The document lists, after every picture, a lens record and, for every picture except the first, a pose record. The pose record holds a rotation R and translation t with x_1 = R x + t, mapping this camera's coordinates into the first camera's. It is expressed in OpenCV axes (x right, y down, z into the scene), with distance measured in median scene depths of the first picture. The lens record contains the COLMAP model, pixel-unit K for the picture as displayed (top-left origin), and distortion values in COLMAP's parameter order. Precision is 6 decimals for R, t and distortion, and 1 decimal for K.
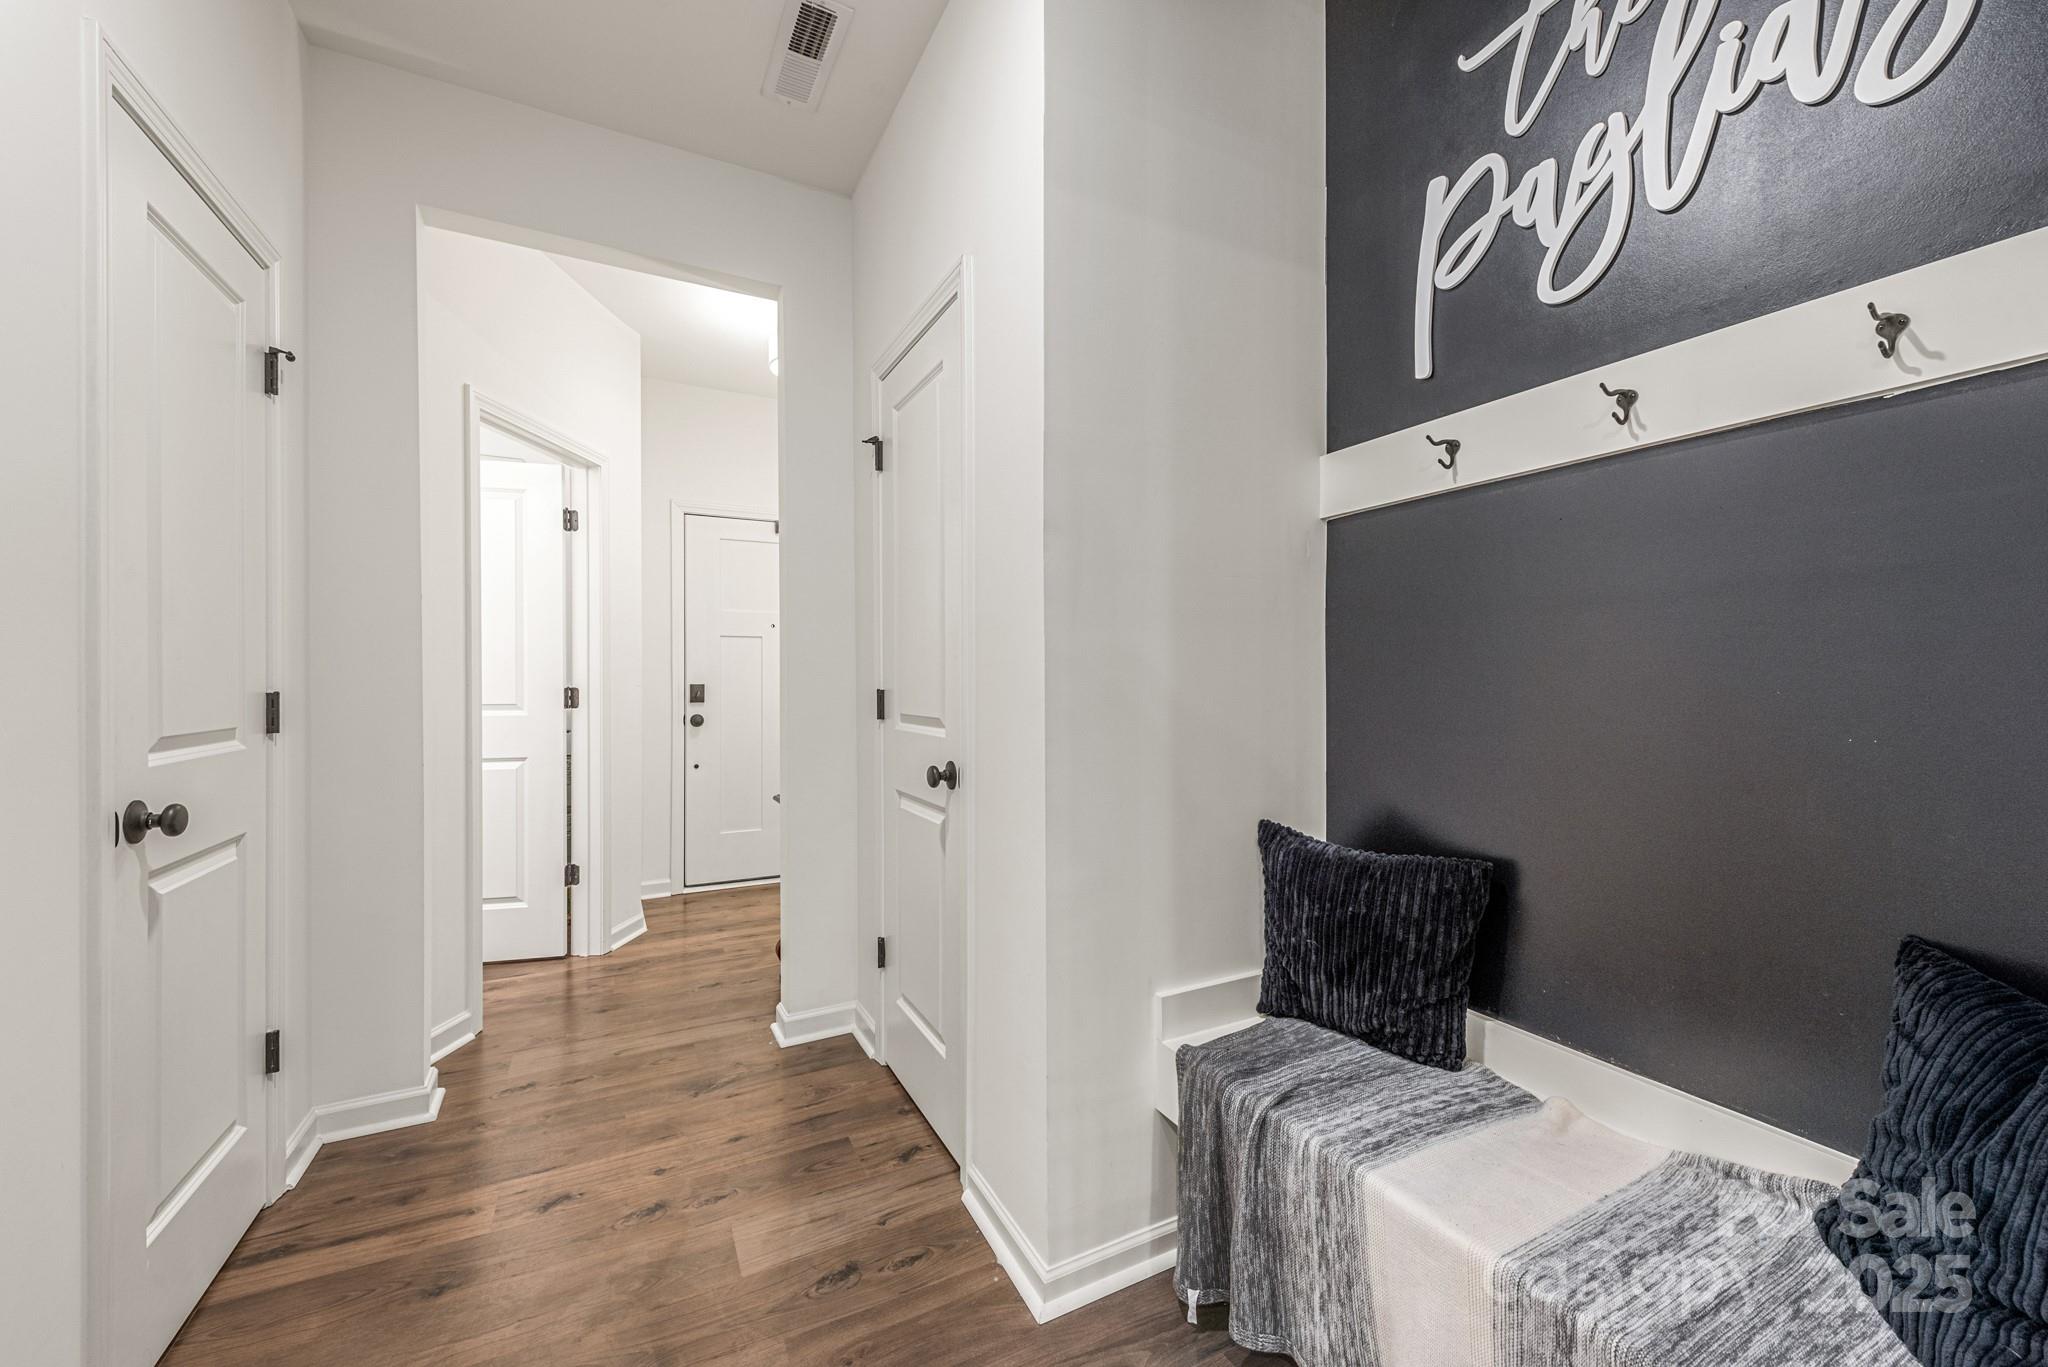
lens RADIAL K [[799.3, 0, 1035.1], [0, 799.3, 686.5], [0, 0, 1]] dist [-0.009650, -0.000040]
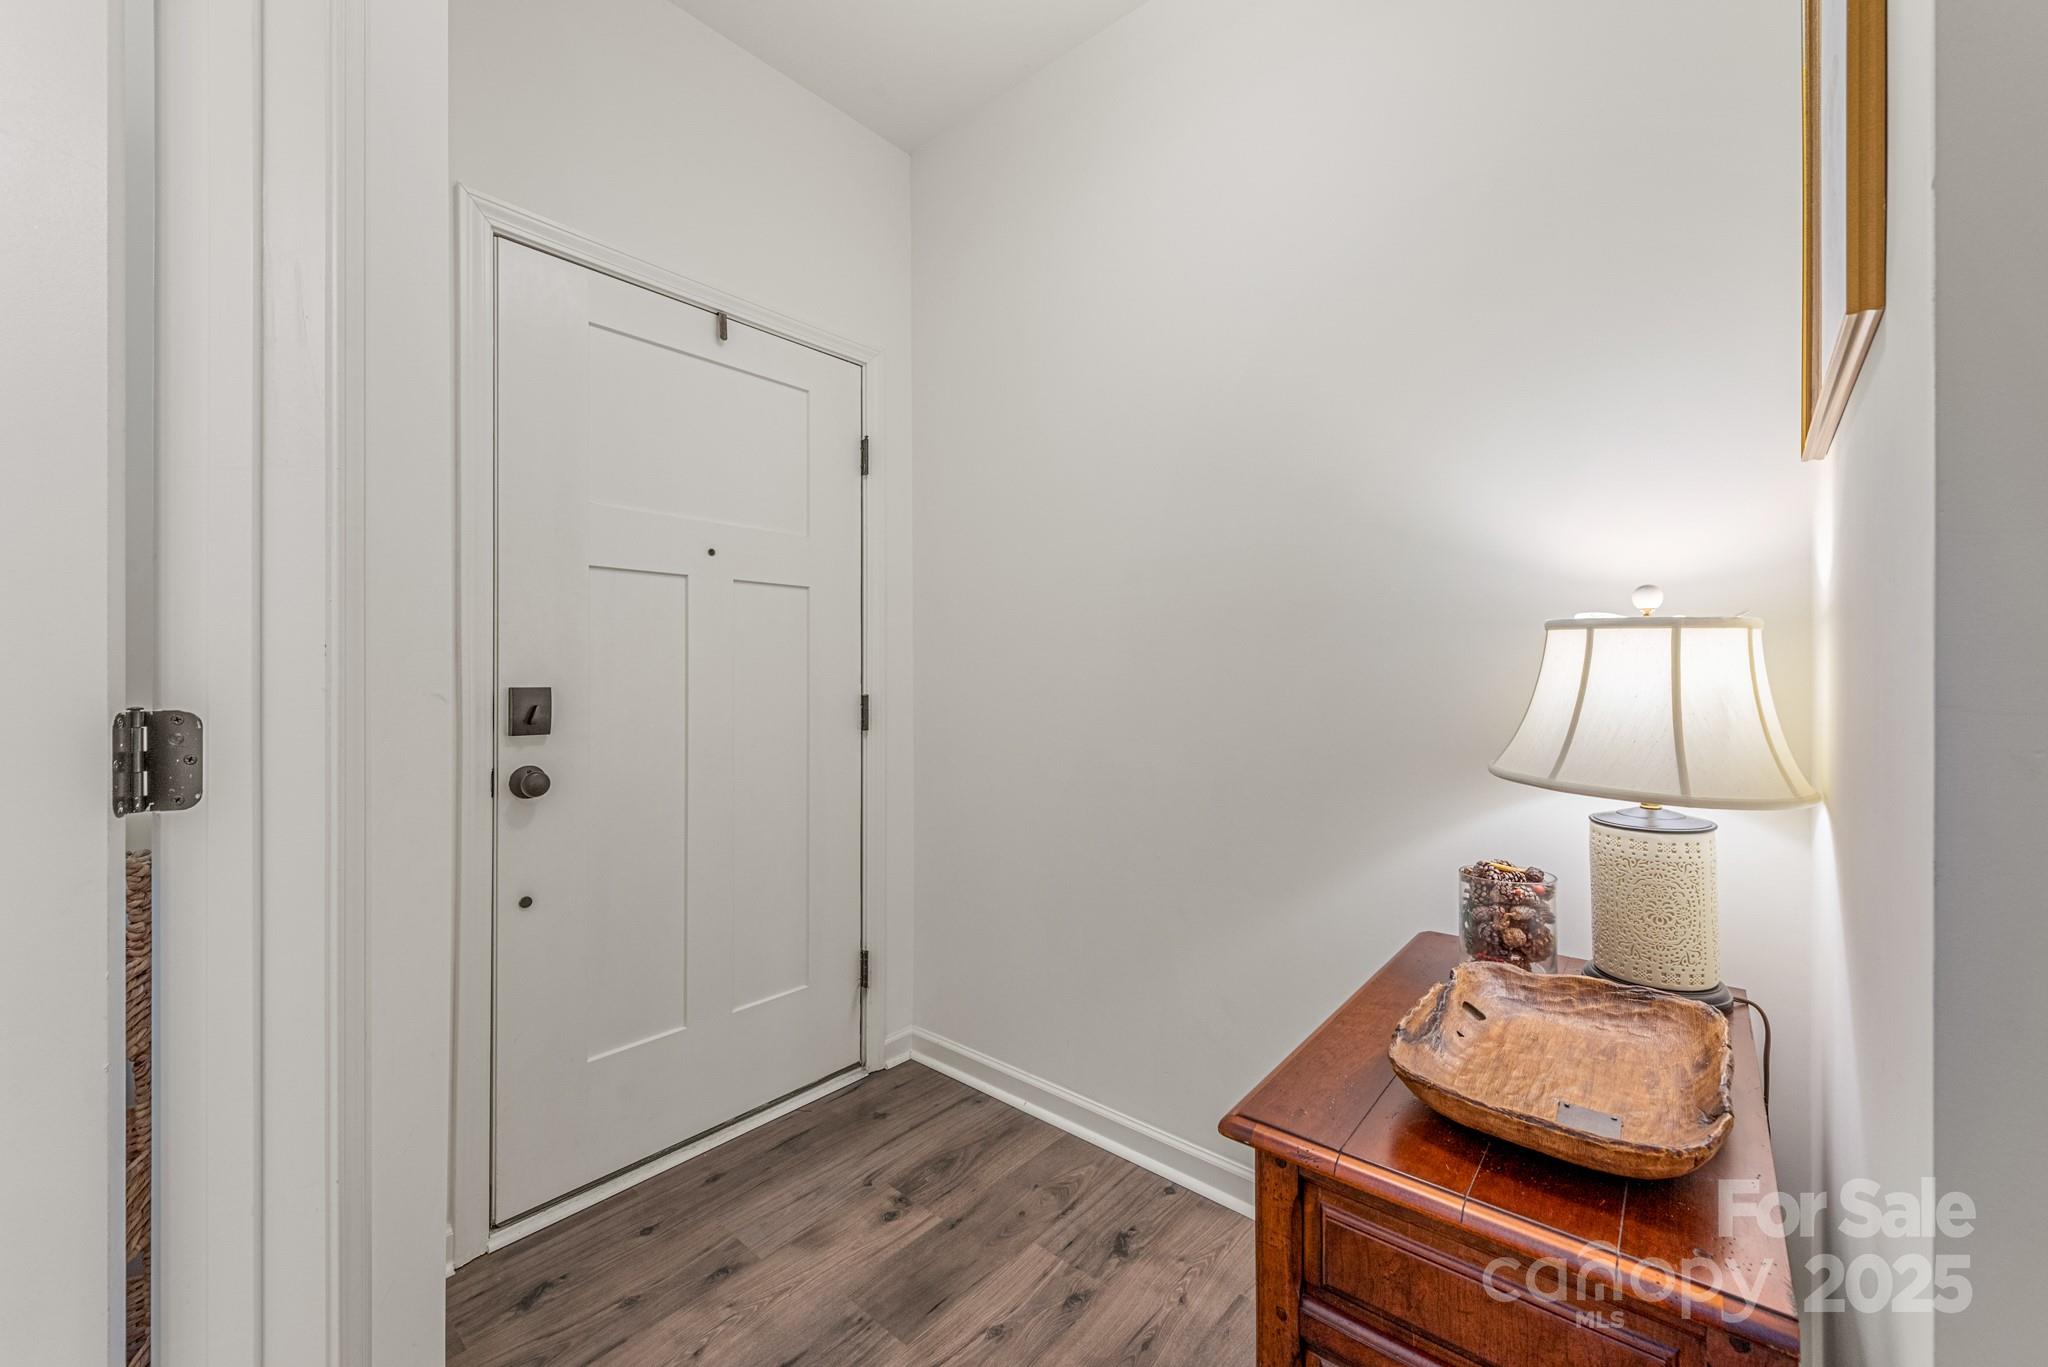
lens RADIAL K [[799.3, 0, 1019.6], [0, 799.3, 674.3], [0, 0, 1]] dist [-0.009650, -0.000040]
pose [[0.932045, -0.001992, 0.362336, -0.343851], [0.007324, 0.999884, -0.013344, -0.002279], [-0.362268, 0.015091, 0.931952, 0.560748]]
